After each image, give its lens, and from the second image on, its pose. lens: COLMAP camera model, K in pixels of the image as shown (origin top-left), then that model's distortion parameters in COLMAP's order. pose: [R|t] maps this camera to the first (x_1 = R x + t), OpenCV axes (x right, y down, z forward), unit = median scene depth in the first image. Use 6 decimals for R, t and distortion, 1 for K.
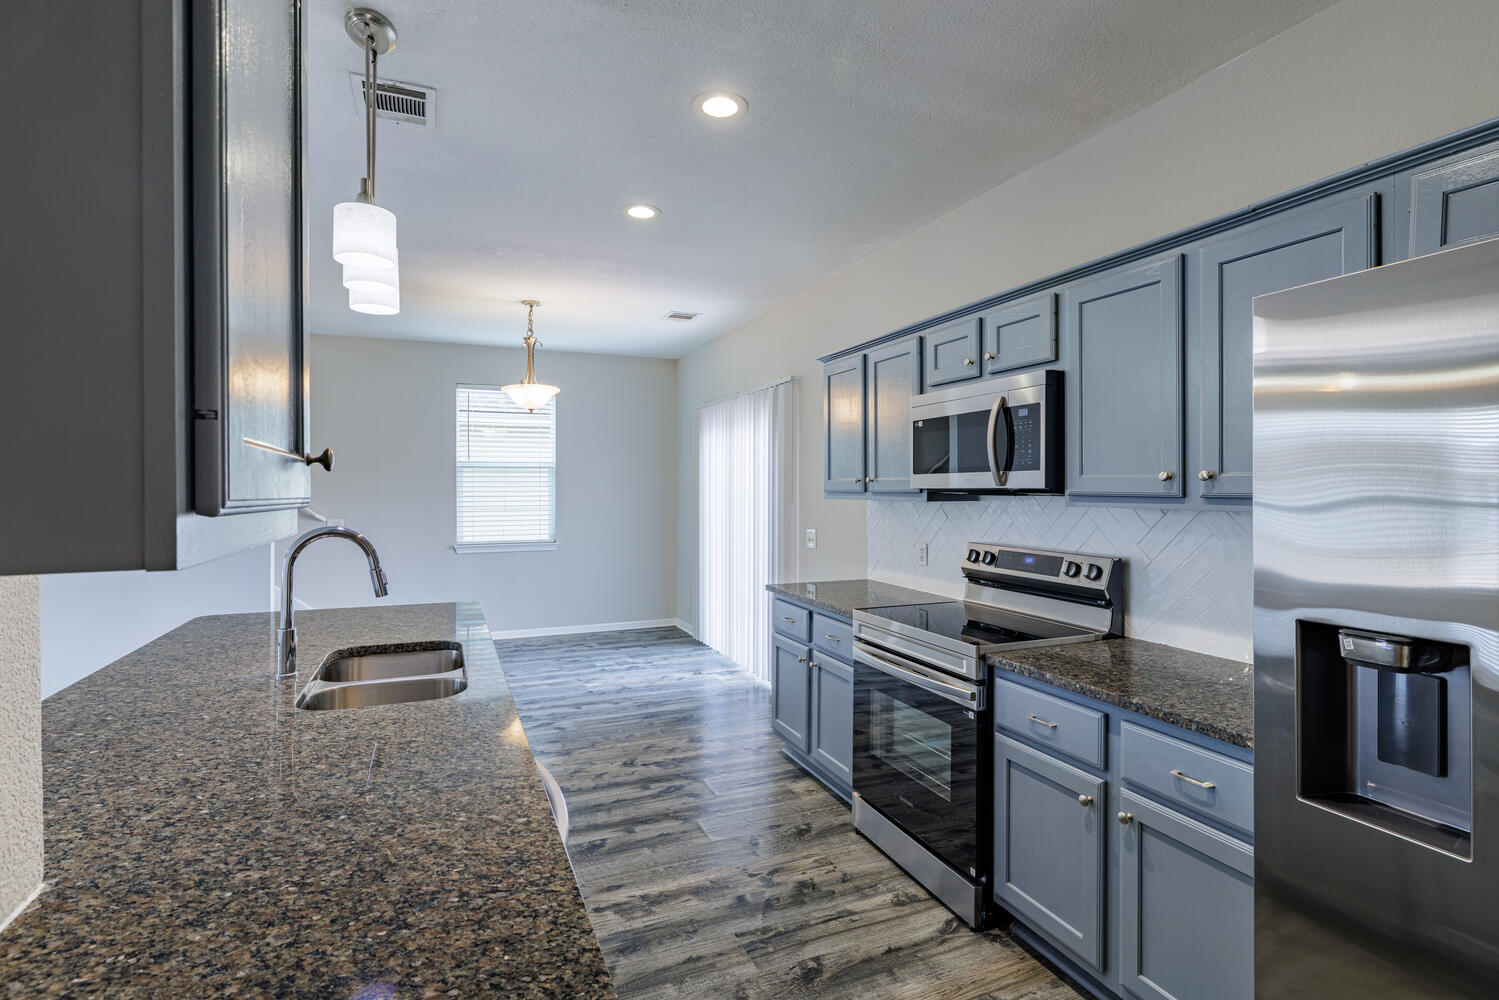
lens RADIAL K [[717.0, 0, 747.2], [0, 717.0, 487.5], [0, 0, 1]] dist [-0.000678, 0.000269]
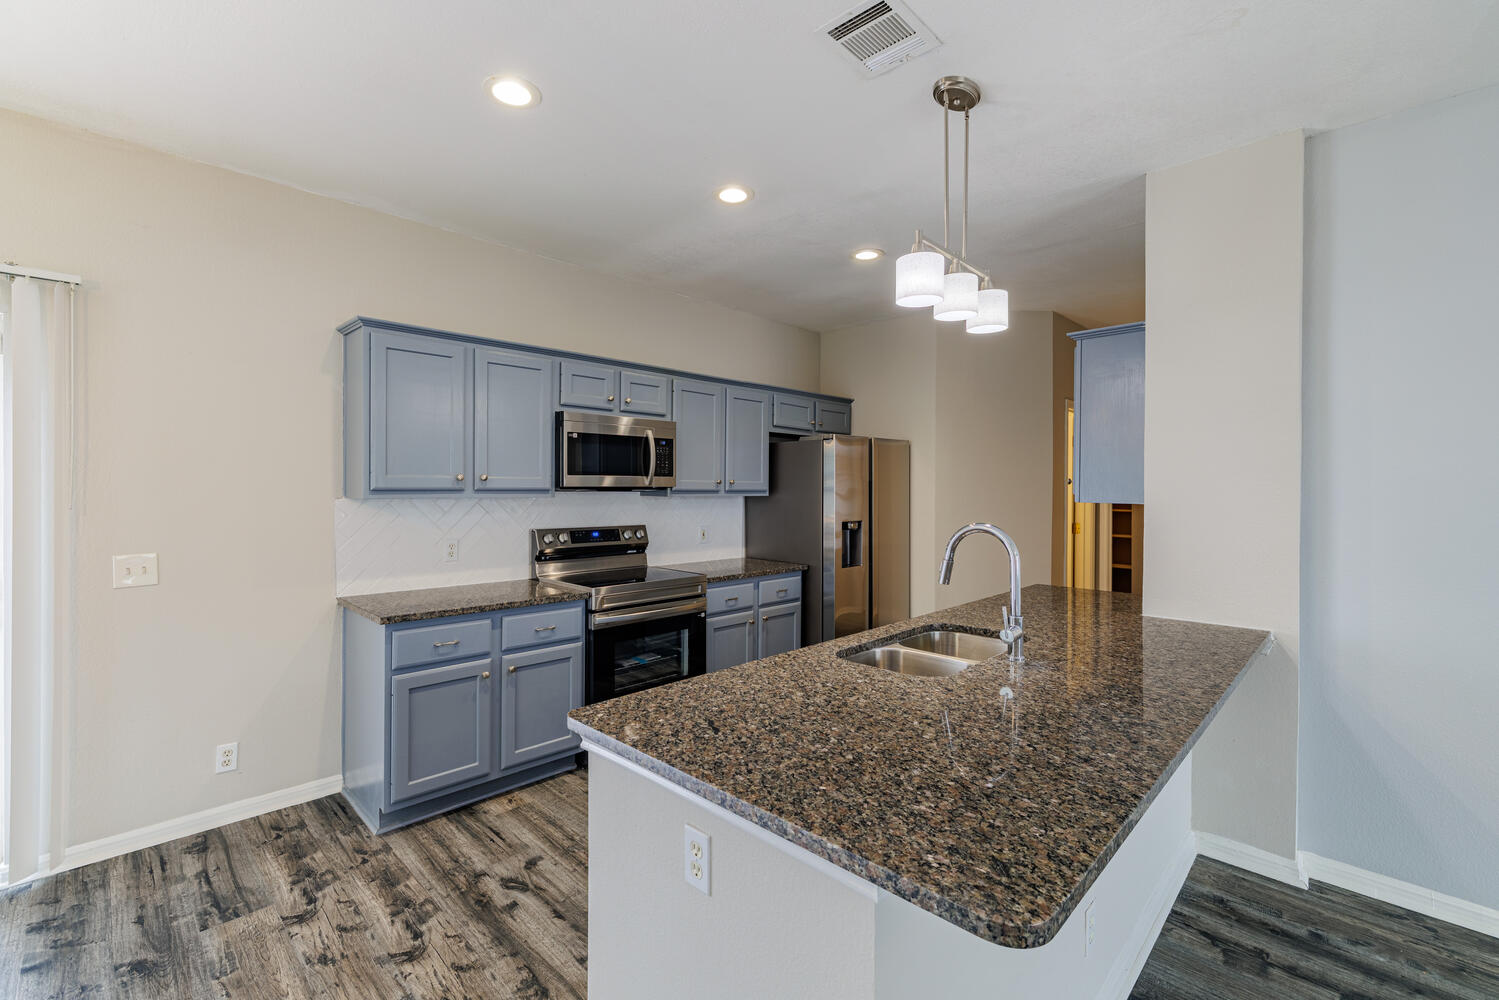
lens RADIAL K [[644.9, 0, 740.4], [0, 644.9, 489.5], [0, 0, 1]] dist [-0.001308, 0.000858]
pose [[-0.375207, -0.006226, 0.926920, -1.058562], [-0.006074, 0.999972, 0.004258, 0.000232], [-0.926921, -0.004032, -0.375234, 1.332756]]
